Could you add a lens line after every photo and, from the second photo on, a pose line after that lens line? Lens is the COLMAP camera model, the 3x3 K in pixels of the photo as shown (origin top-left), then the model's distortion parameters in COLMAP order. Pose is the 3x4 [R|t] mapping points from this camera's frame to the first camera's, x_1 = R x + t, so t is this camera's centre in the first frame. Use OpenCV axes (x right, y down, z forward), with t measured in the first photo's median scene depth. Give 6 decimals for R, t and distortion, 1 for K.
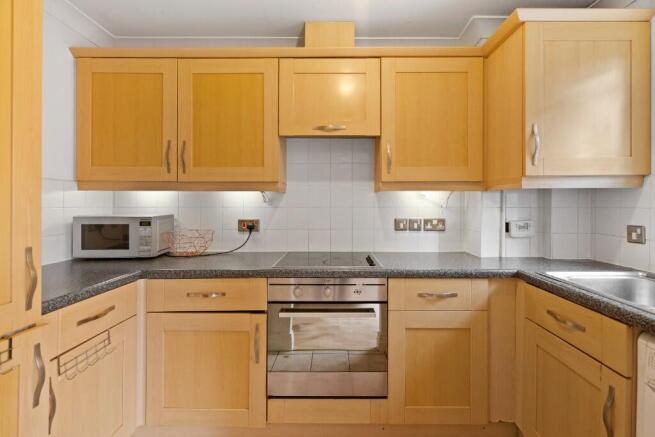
lens RADIAL K [[301.5, 0, 332.9], [0, 301.5, 205.5], [0, 0, 1]] dist [0.000928, 0.002090]
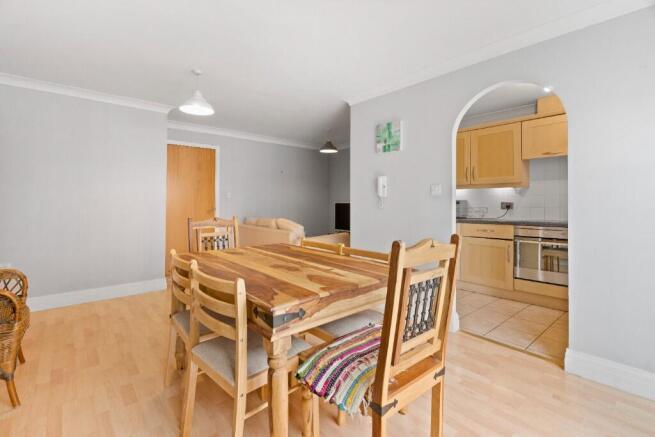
lens RADIAL K [[301.5, 0, 332.6], [0, 301.5, 201.0], [0, 0, 1]] dist [0.000928, 0.002090]
pose [[0.670943, -0.006008, -0.741485, 0.477780], [-0.001817, 0.999951, -0.009747, 0.070994], [0.741507, 0.007887, 0.670899, -1.325650]]
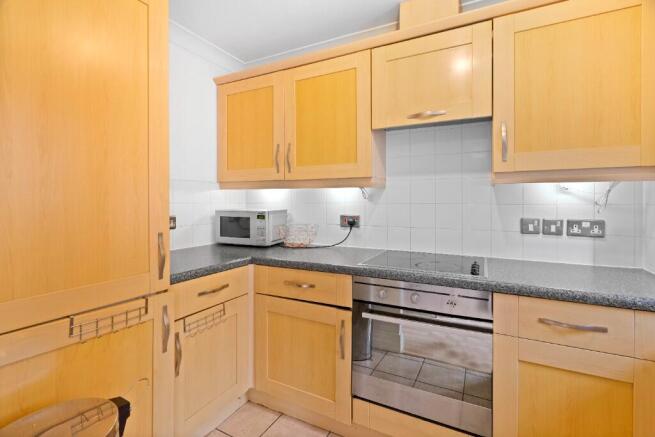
lens RADIAL K [[301.5, 0, 322.9], [0, 301.5, 202.9], [0, 0, 1]] dist [0.000928, 0.002090]
pose [[0.890355, 0.003110, -0.455256, 0.124774], [-0.000196, 0.999979, 0.006446, -0.002418], [0.455267, -0.005650, 0.890337, 0.068377]]
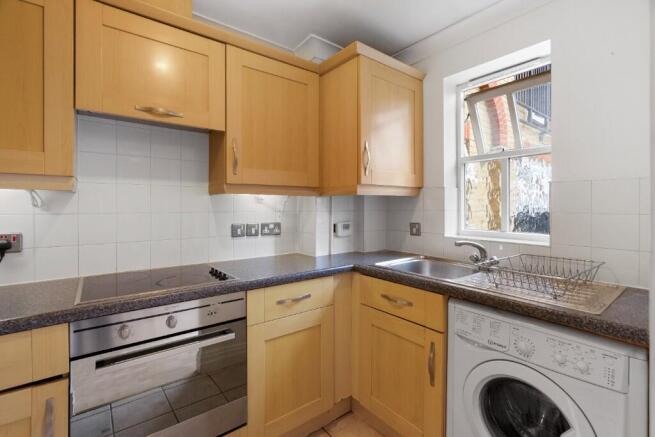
lens RADIAL K [[301.5, 0, 329.2], [0, 301.5, 207.8], [0, 0, 1]] dist [0.000928, 0.002090]
pose [[0.788447, -0.004864, 0.615083, -0.152079], [0.005793, 0.999983, 0.000483, -0.006213], [-0.615075, 0.003182, 0.788462, 0.114329]]
